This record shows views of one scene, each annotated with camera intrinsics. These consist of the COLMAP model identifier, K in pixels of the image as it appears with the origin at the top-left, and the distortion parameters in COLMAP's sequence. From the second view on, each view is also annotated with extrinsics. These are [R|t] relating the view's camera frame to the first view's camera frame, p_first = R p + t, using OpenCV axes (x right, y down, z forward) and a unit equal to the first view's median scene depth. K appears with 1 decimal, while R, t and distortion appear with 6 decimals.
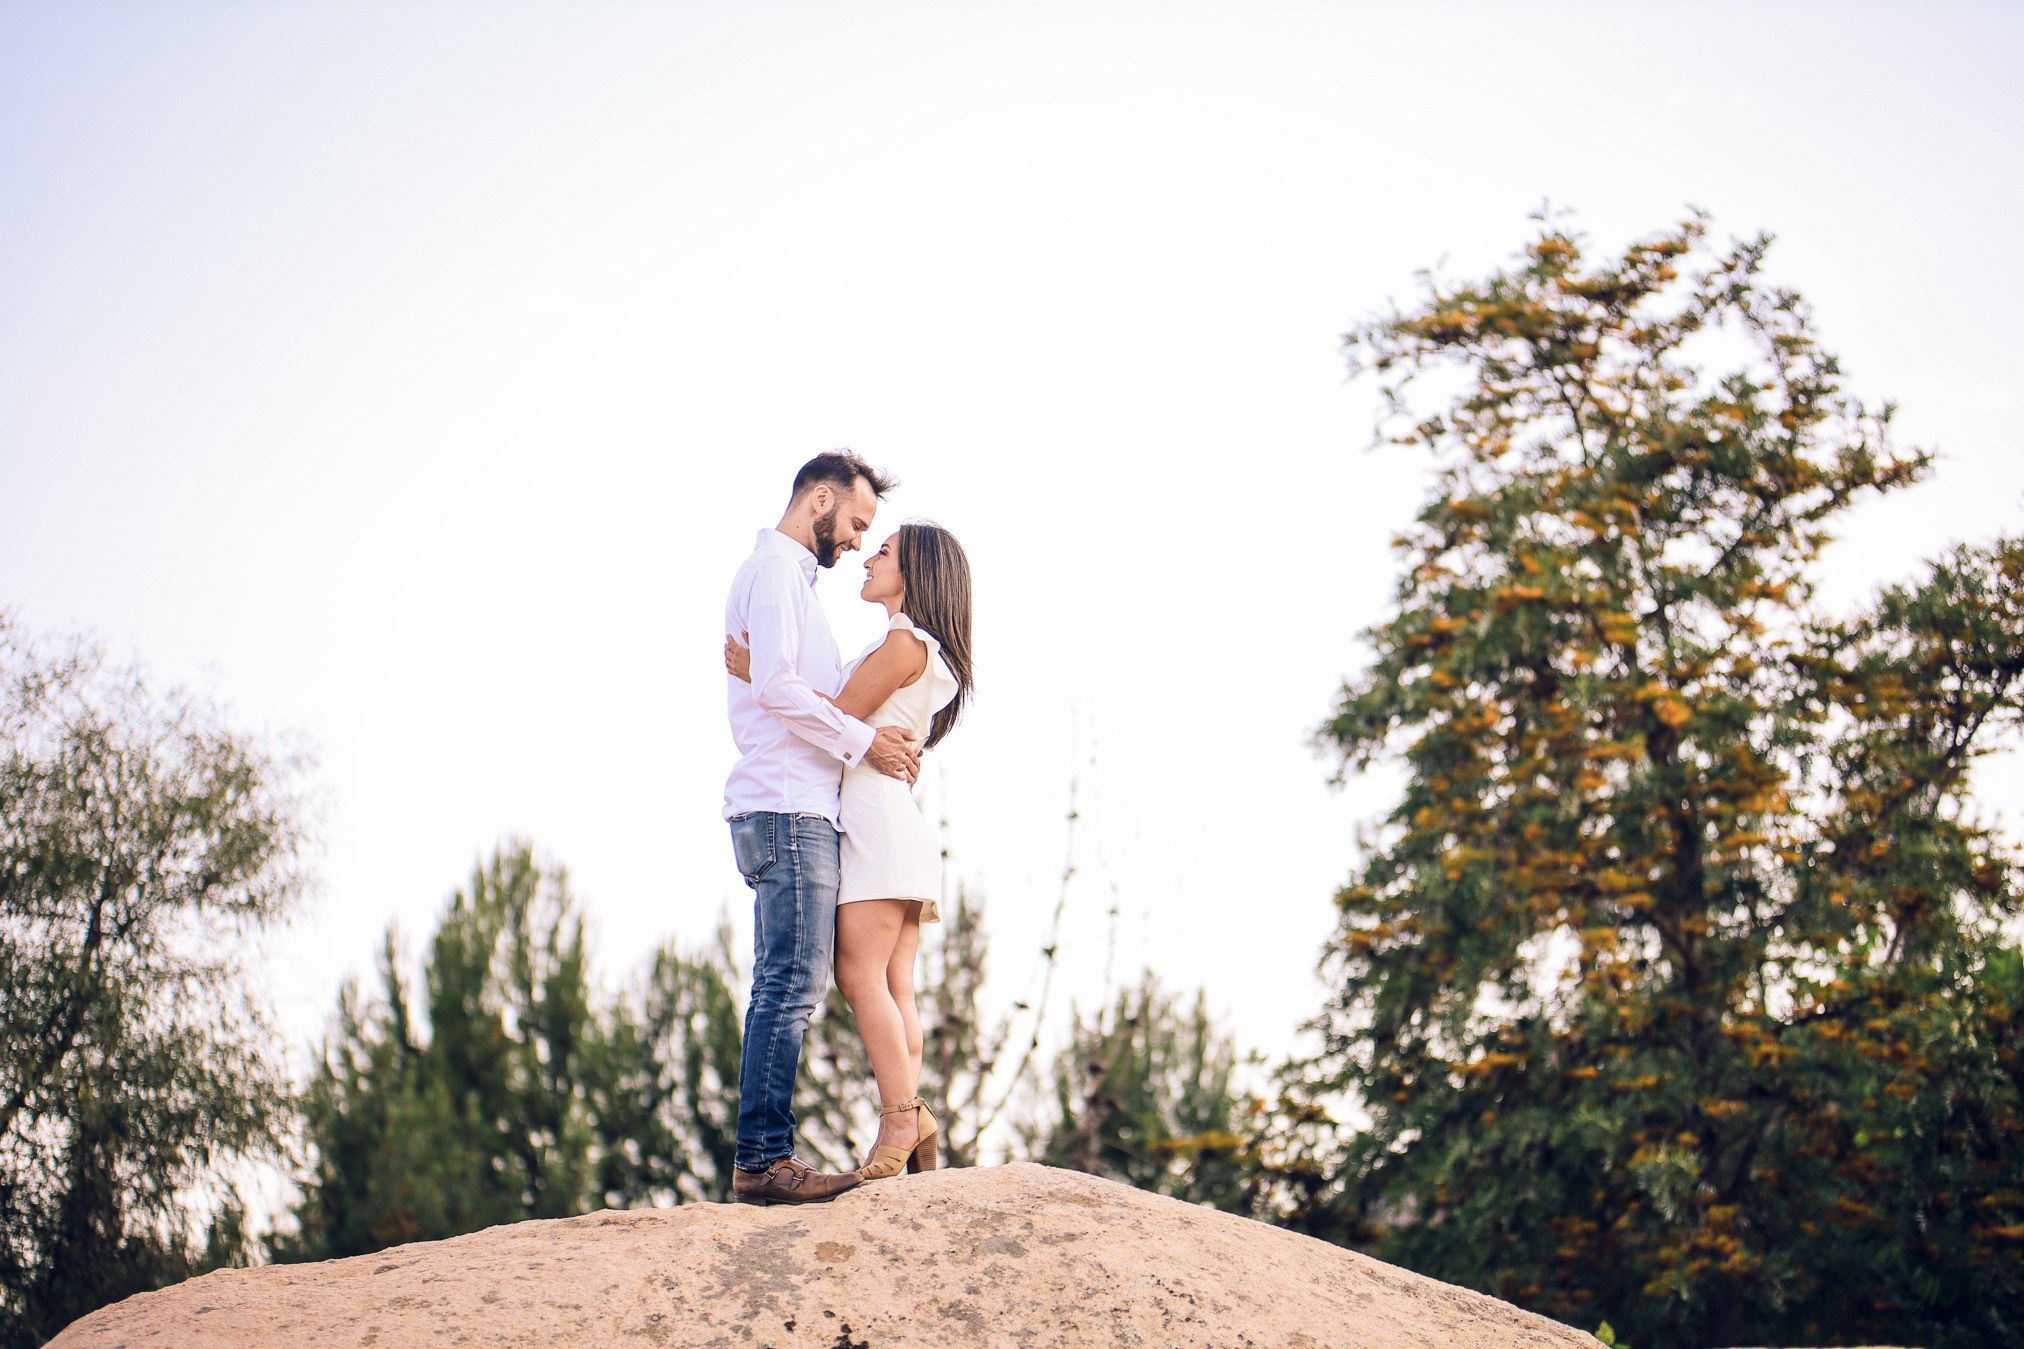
lens RADIAL K [[4815.6, 0, 1015.2], [0, 4815.6, 694.4], [0, 0, 1]] dist [-0.199708, 0.000000]
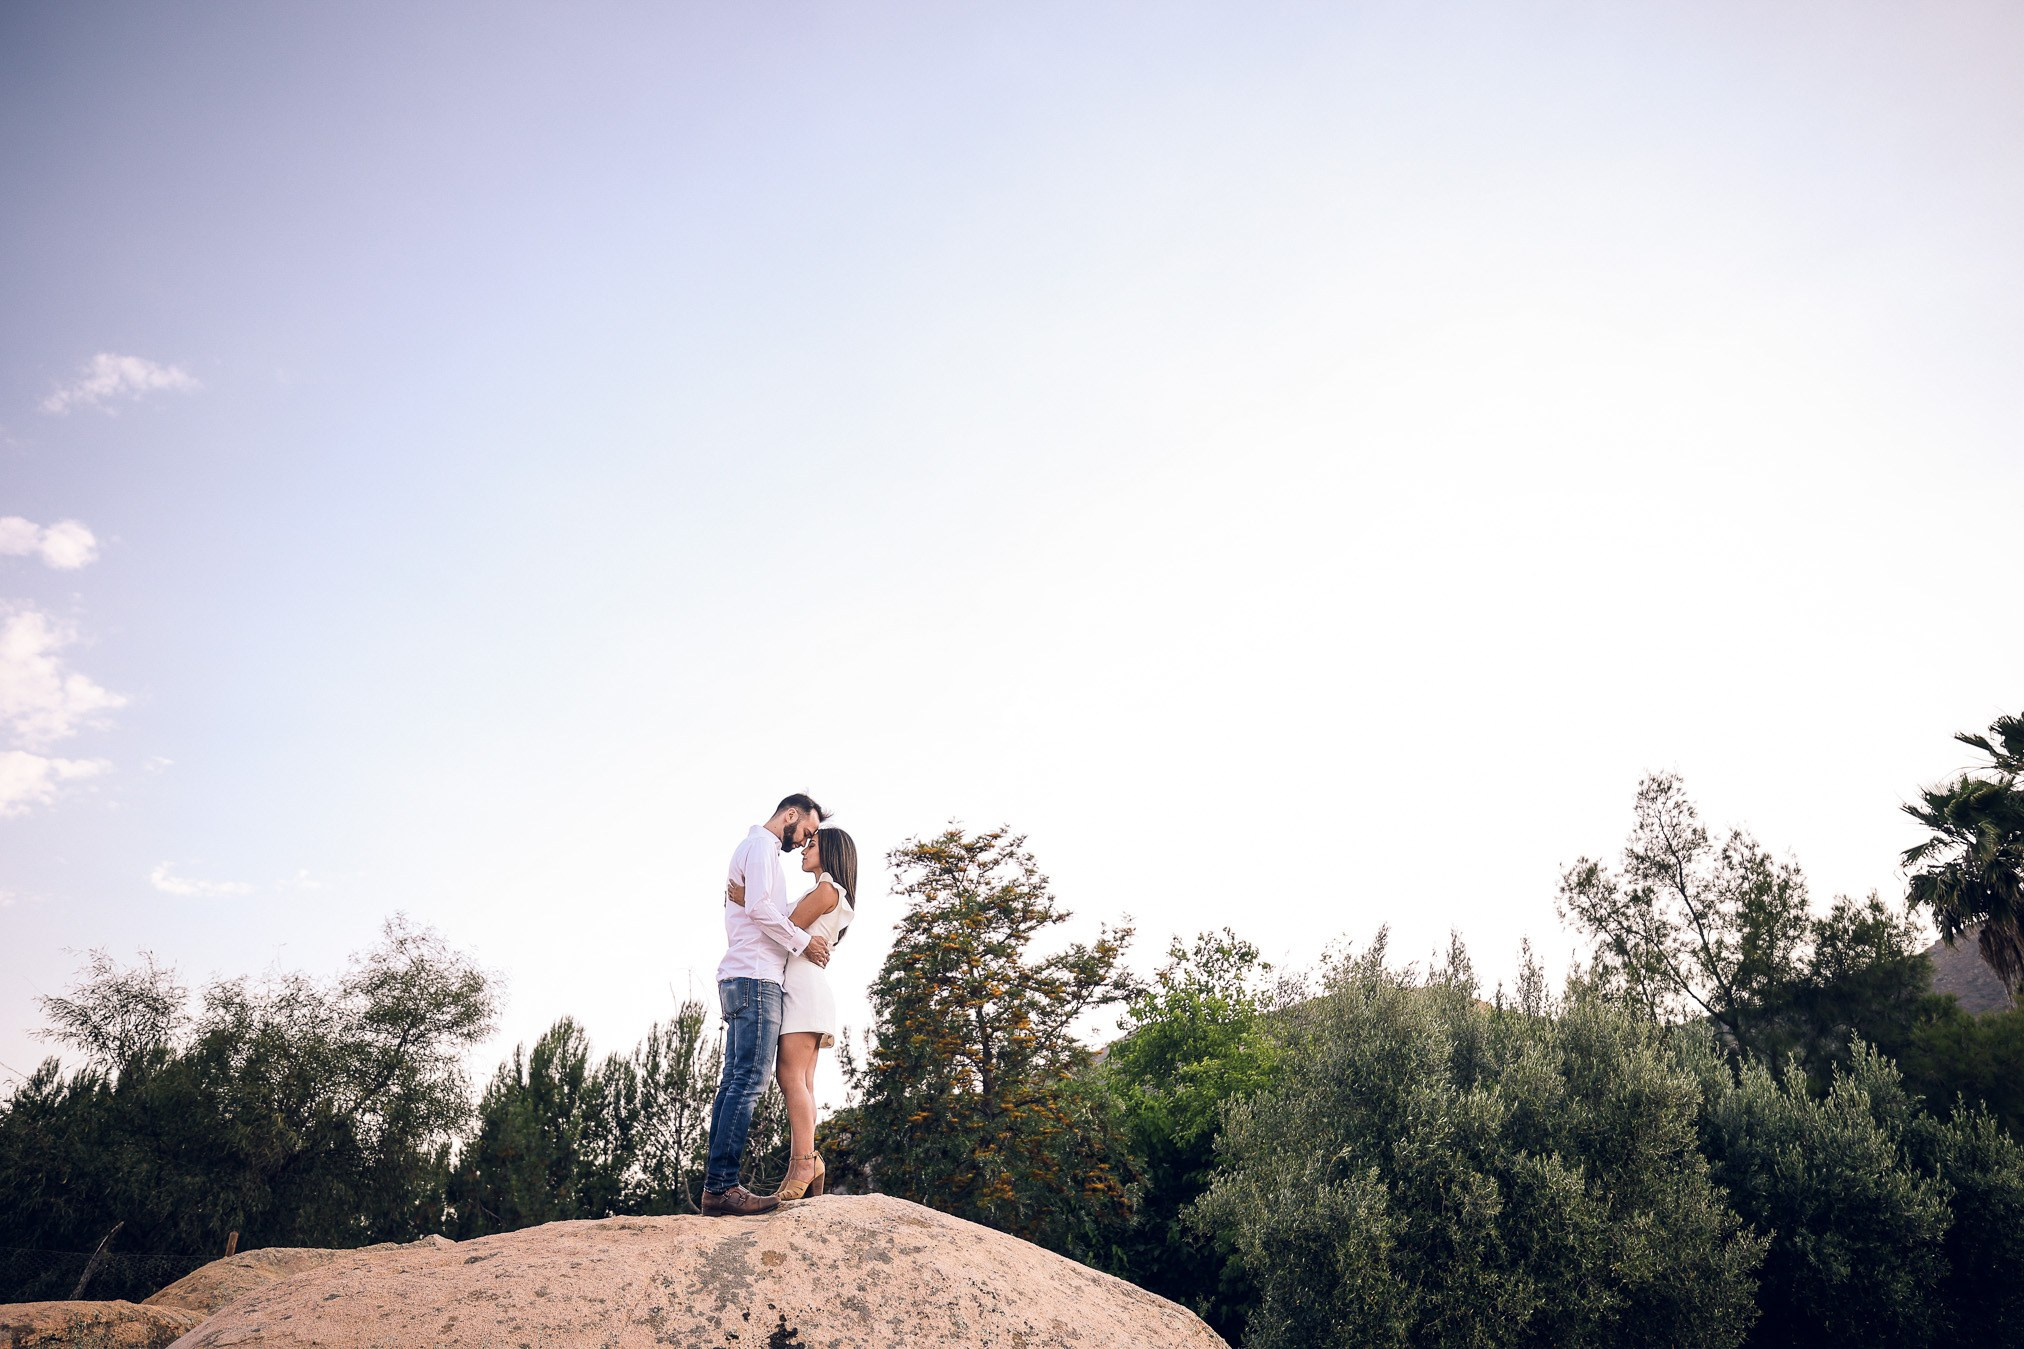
lens RADIAL K [[1304.2, 0, 1017.7], [0, 1304.2, 681.2], [0, 0, 1]] dist [-0.006126, 0.002951]
pose [[0.974090, 0.110627, 0.197259, -0.023276], [-0.061092, 0.968484, -0.241468, 0.010944], [-0.217755, 0.223160, 0.950148, 0.190179]]
